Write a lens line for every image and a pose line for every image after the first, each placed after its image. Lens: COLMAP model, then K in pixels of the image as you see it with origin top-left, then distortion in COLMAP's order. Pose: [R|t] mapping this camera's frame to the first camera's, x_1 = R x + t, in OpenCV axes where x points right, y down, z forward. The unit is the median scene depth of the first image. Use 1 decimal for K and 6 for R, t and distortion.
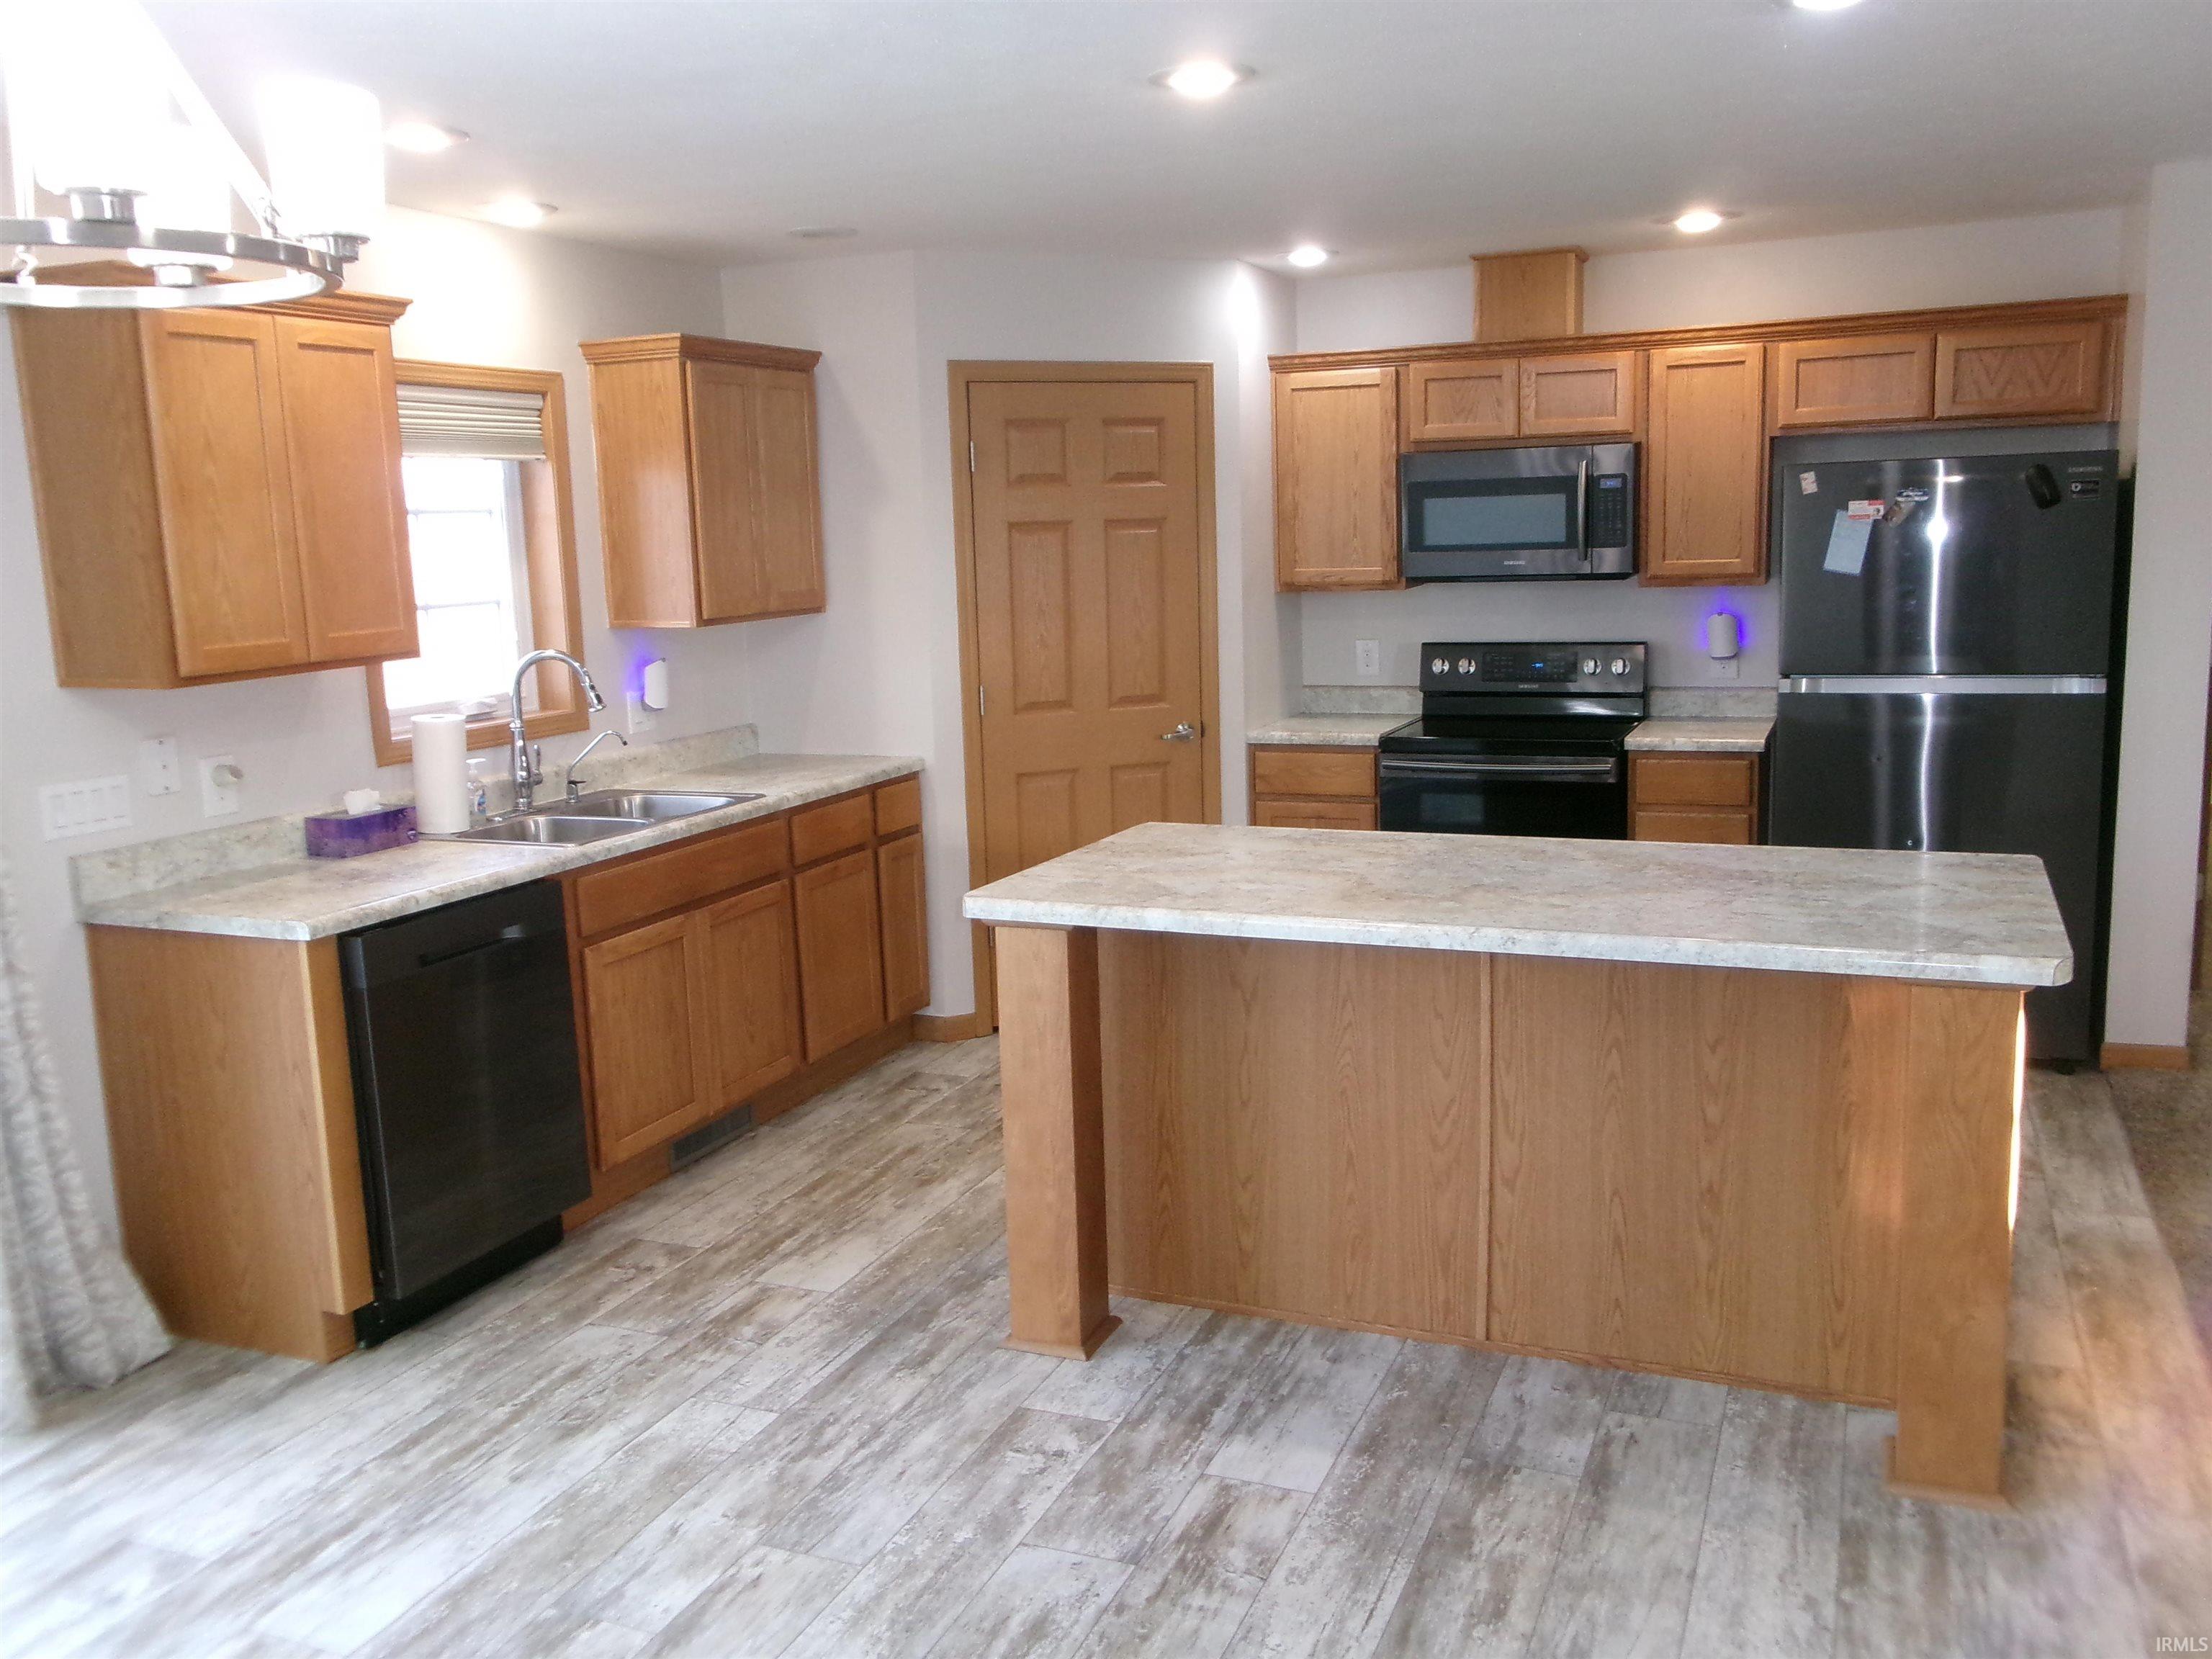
lens RADIAL K [[1837.0, 0, 1107.0], [0, 1837.0, 830.5], [0, 0, 1]] dist [0.007975, -0.014475]
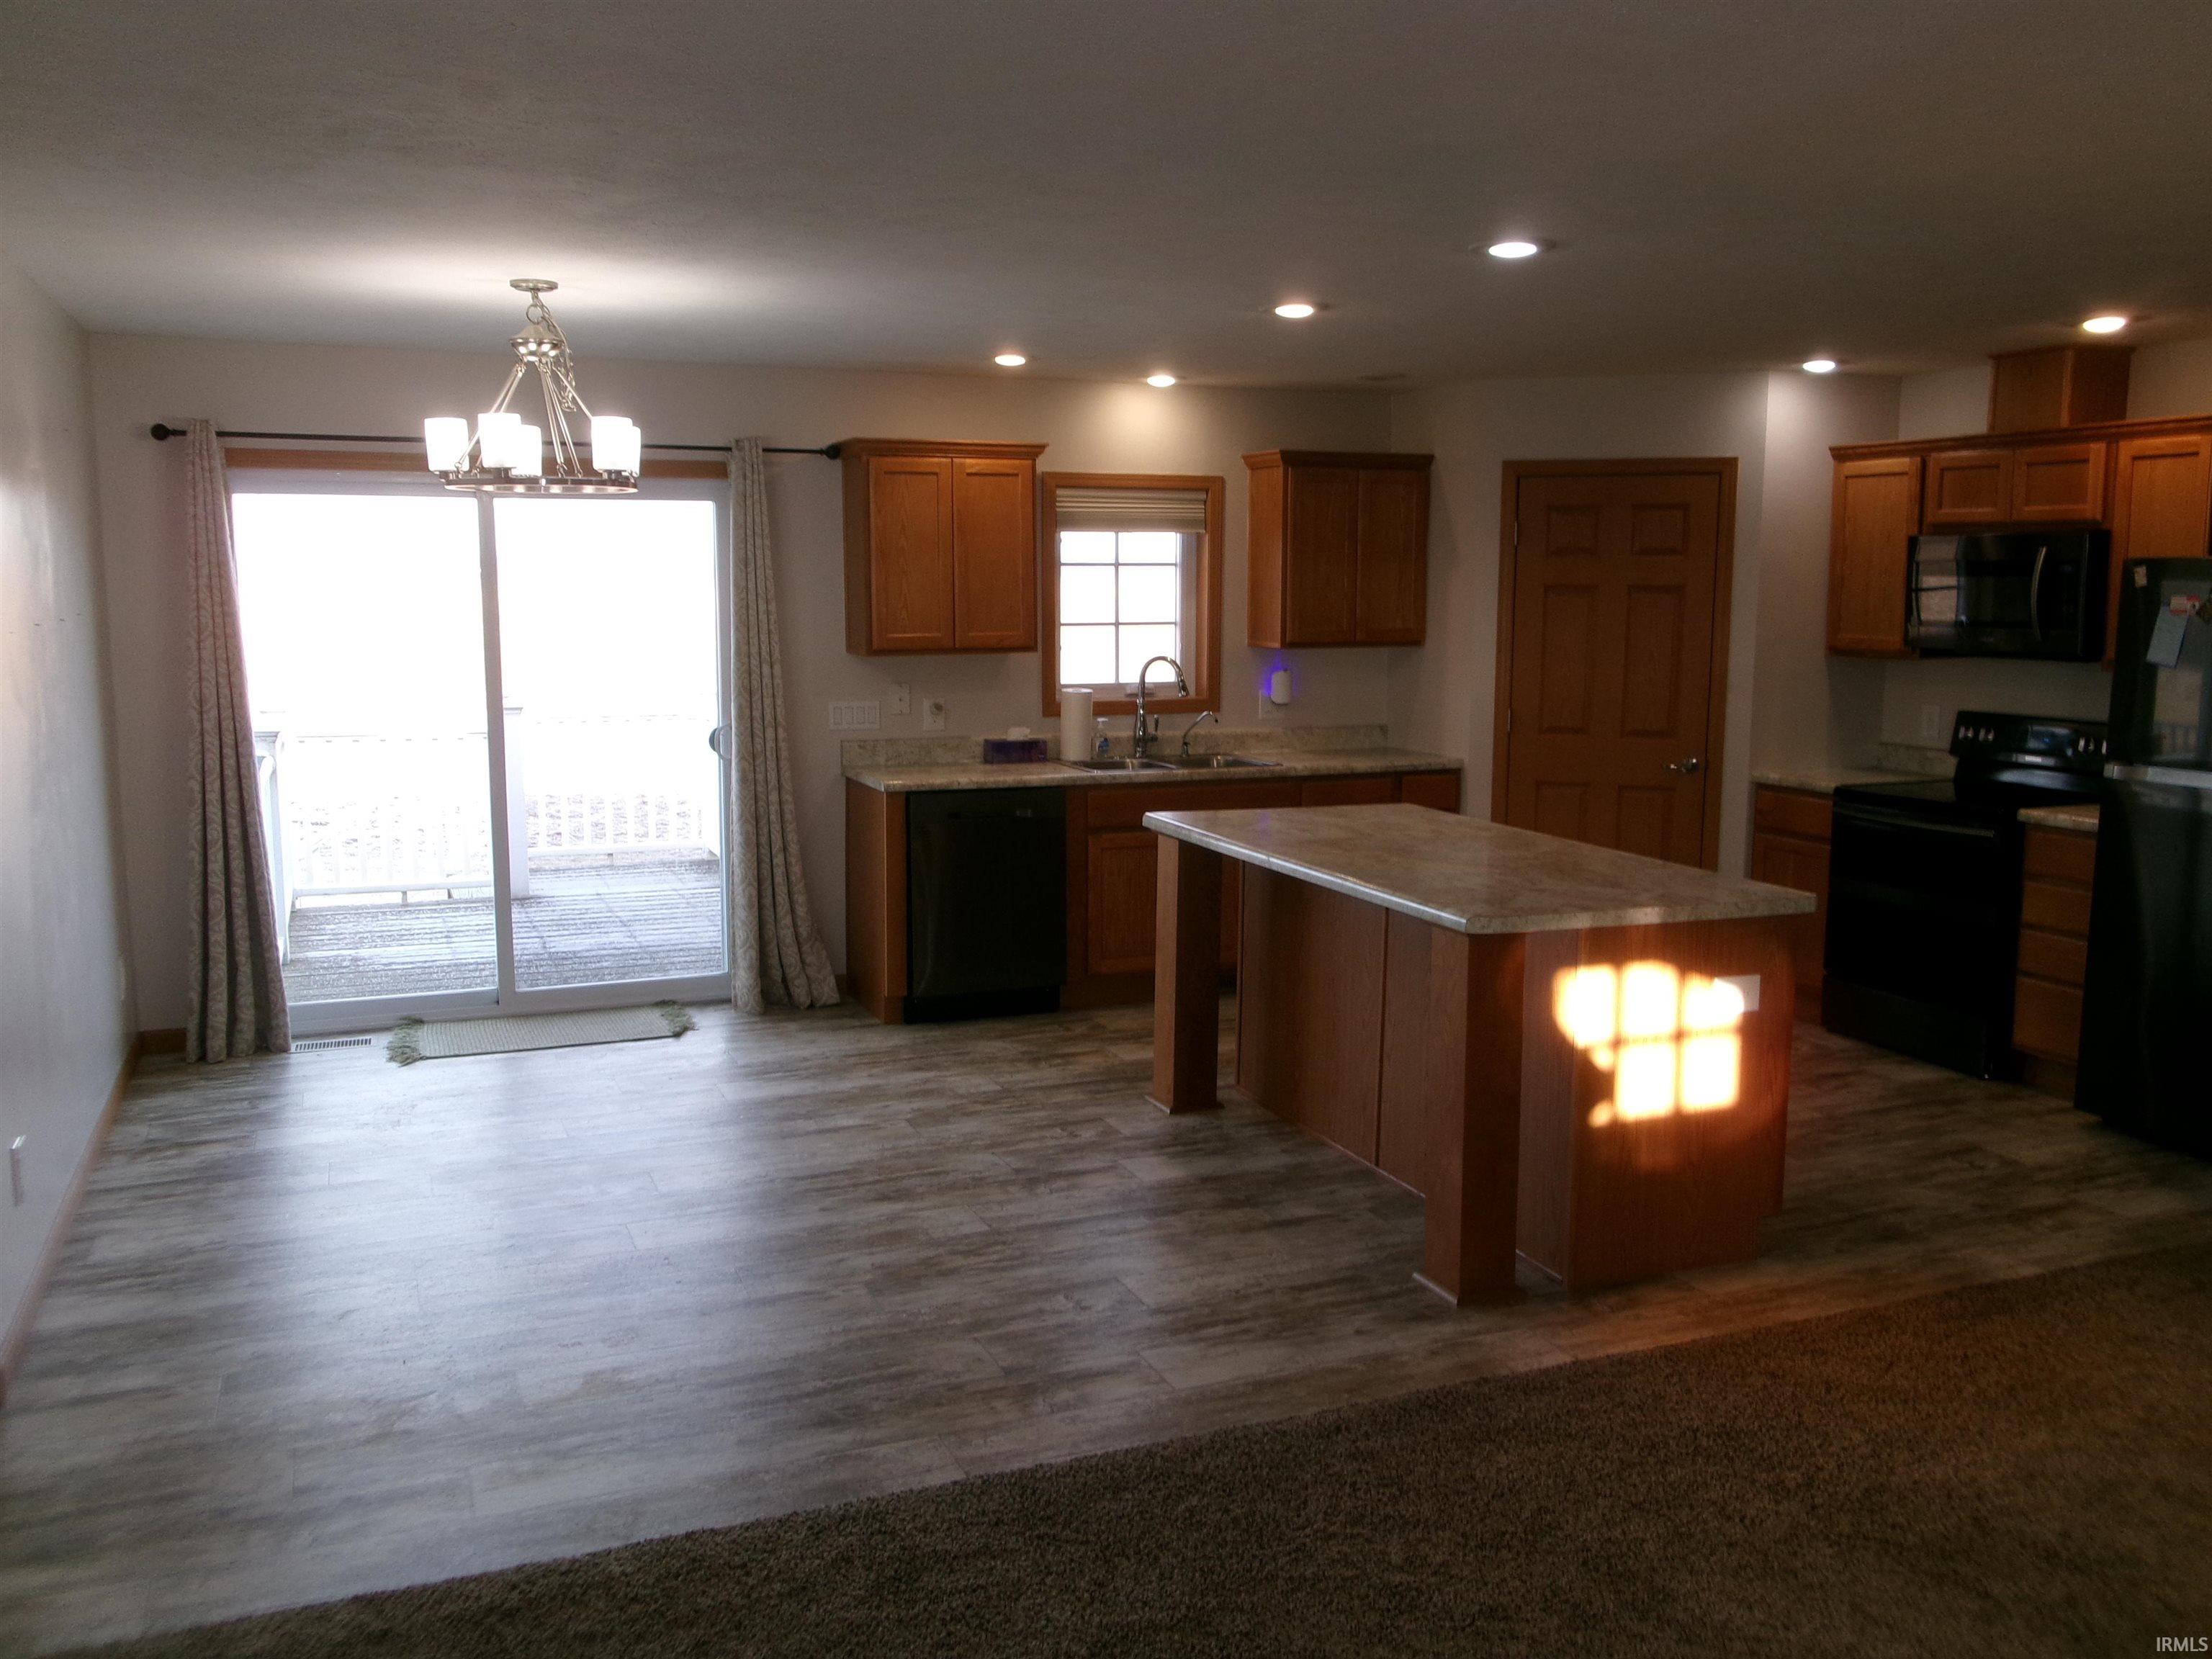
lens RADIAL K [[1837.0, 0, 1097.0], [0, 1837.0, 831.4], [0, 0, 1]] dist [0.007975, -0.014475]
pose [[0.704351, 0.131046, -0.697650, 0.874703], [-0.143084, 0.988849, 0.041286, -0.007644], [0.695281, 0.070743, 0.715248, -0.165795]]
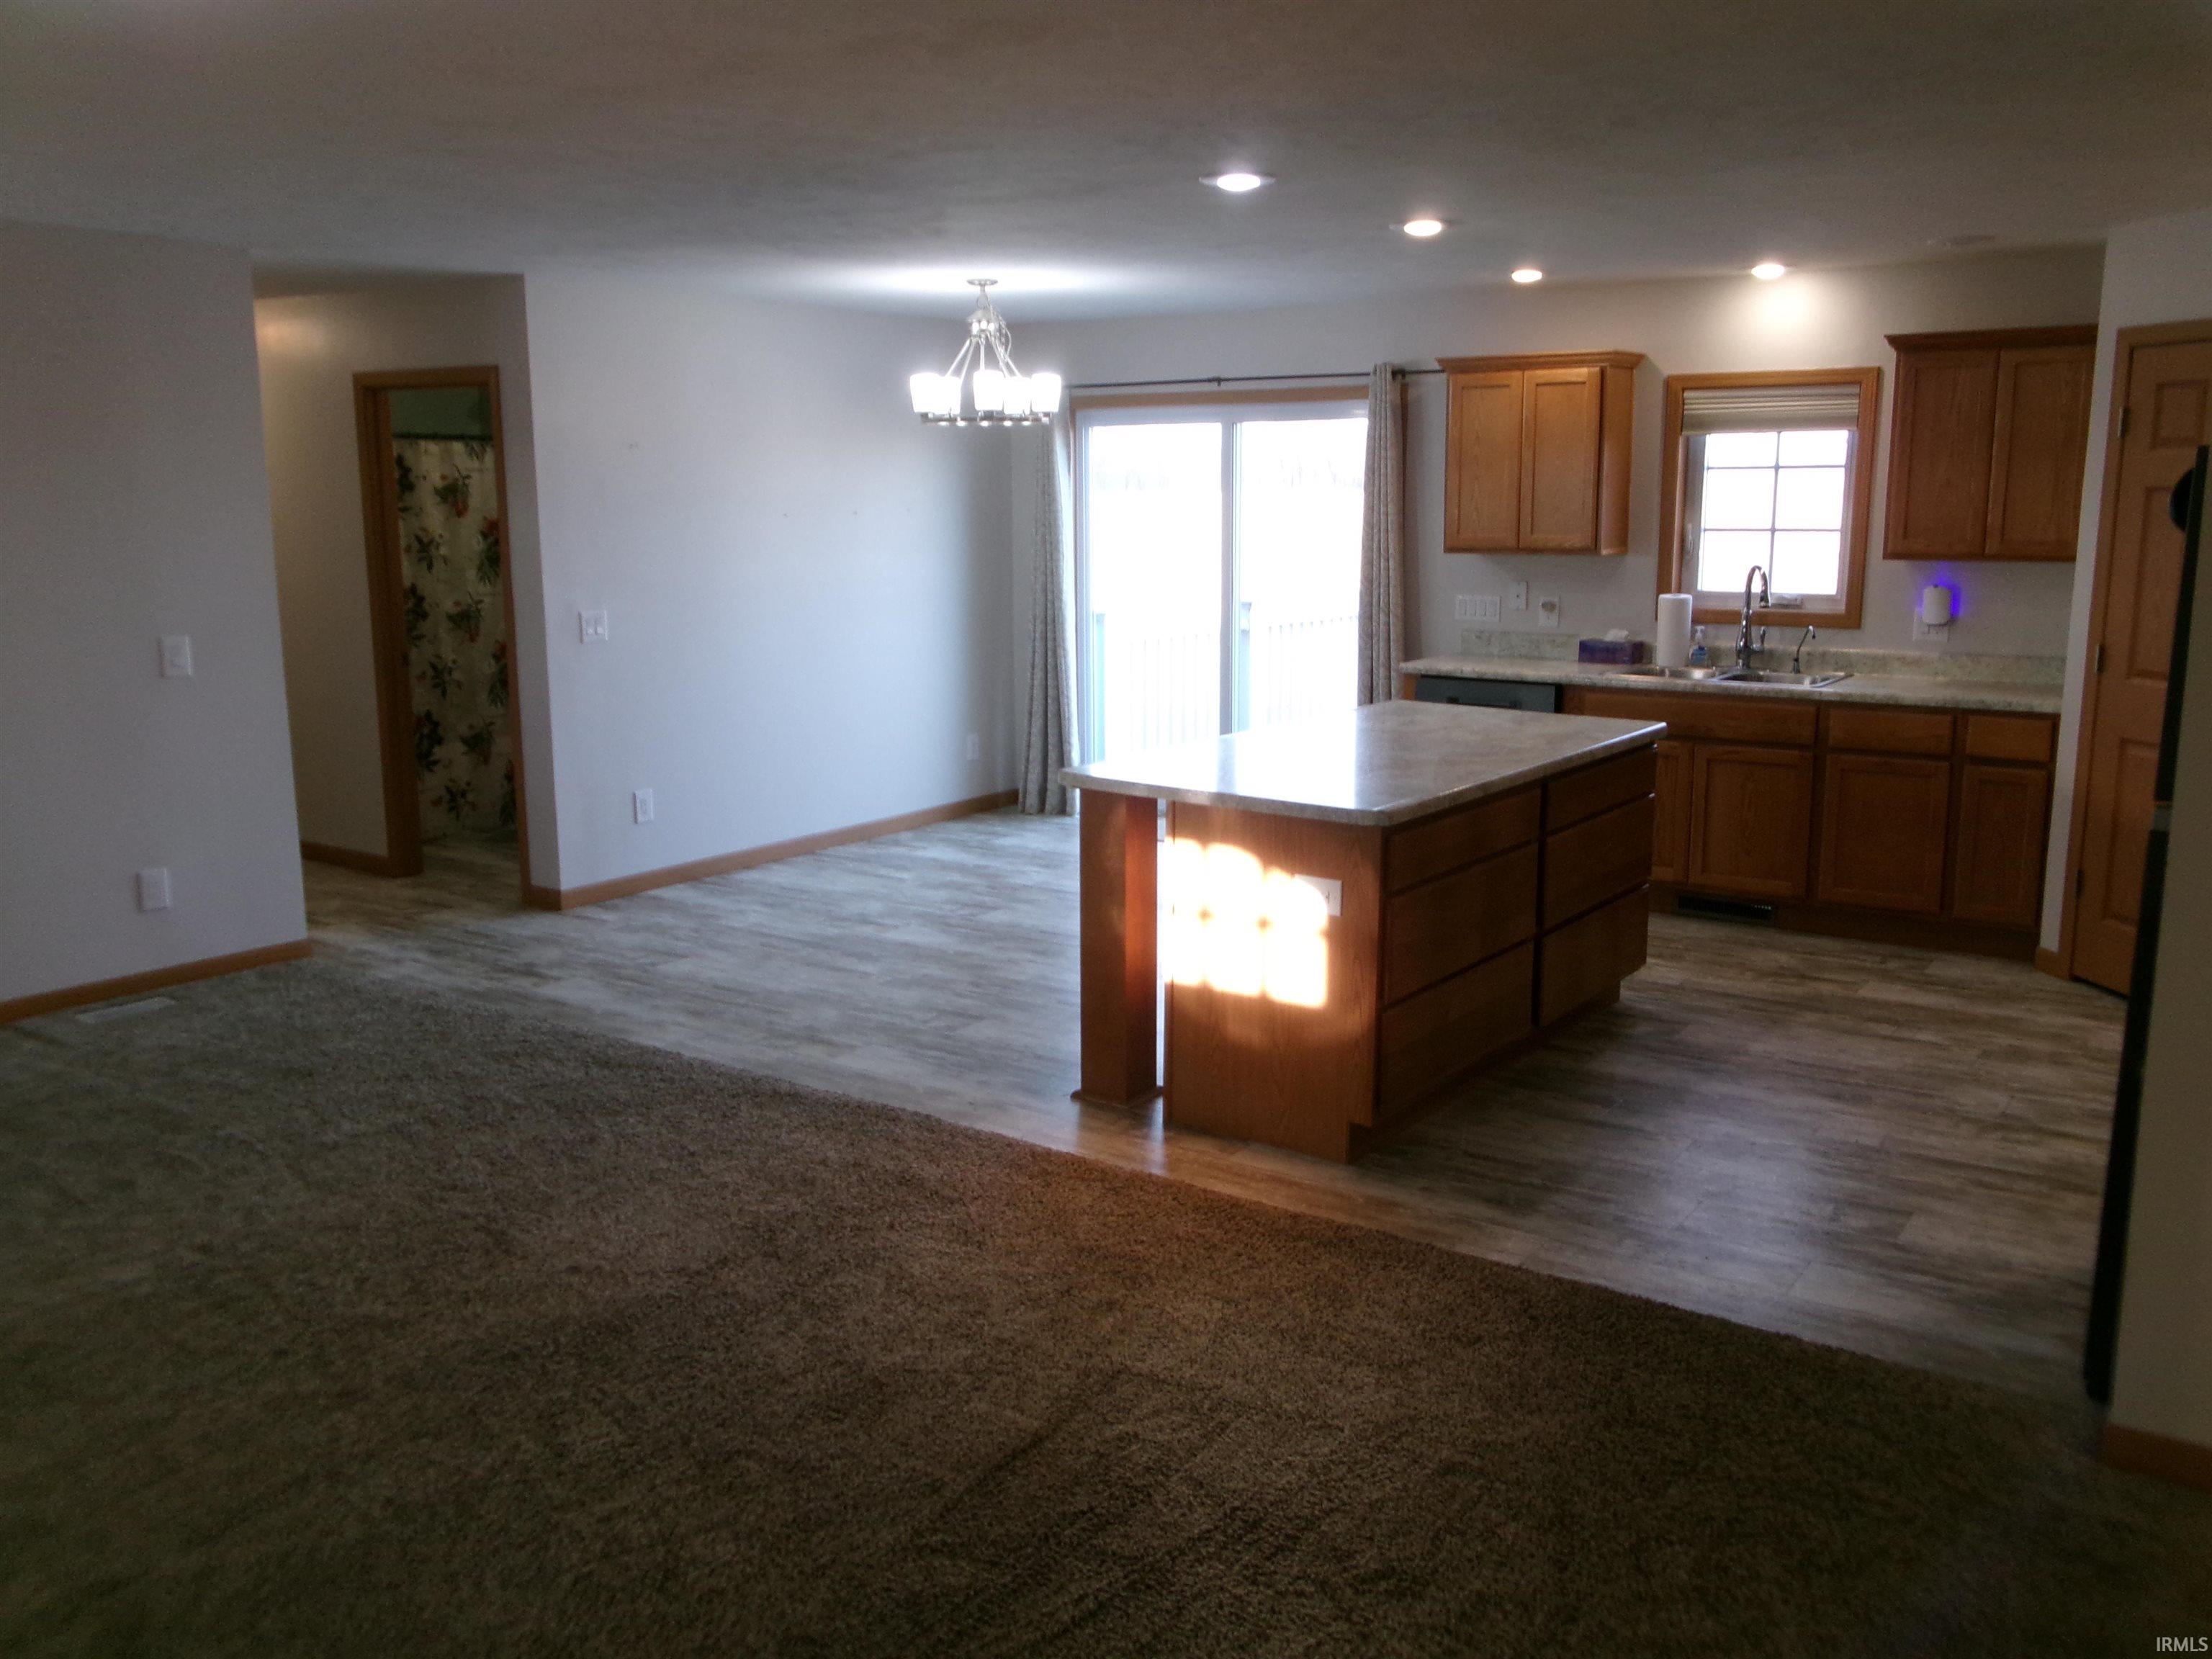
lens RADIAL K [[1837.0, 0, 1093.6], [0, 1837.0, 825.3], [0, 0, 1]] dist [0.007975, -0.014475]
pose [[-0.224043, 0.212662, -0.951094, 1.454140], [-0.149293, 0.956895, 0.249127, -0.211703], [0.963077, 0.197807, -0.182636, 0.906543]]
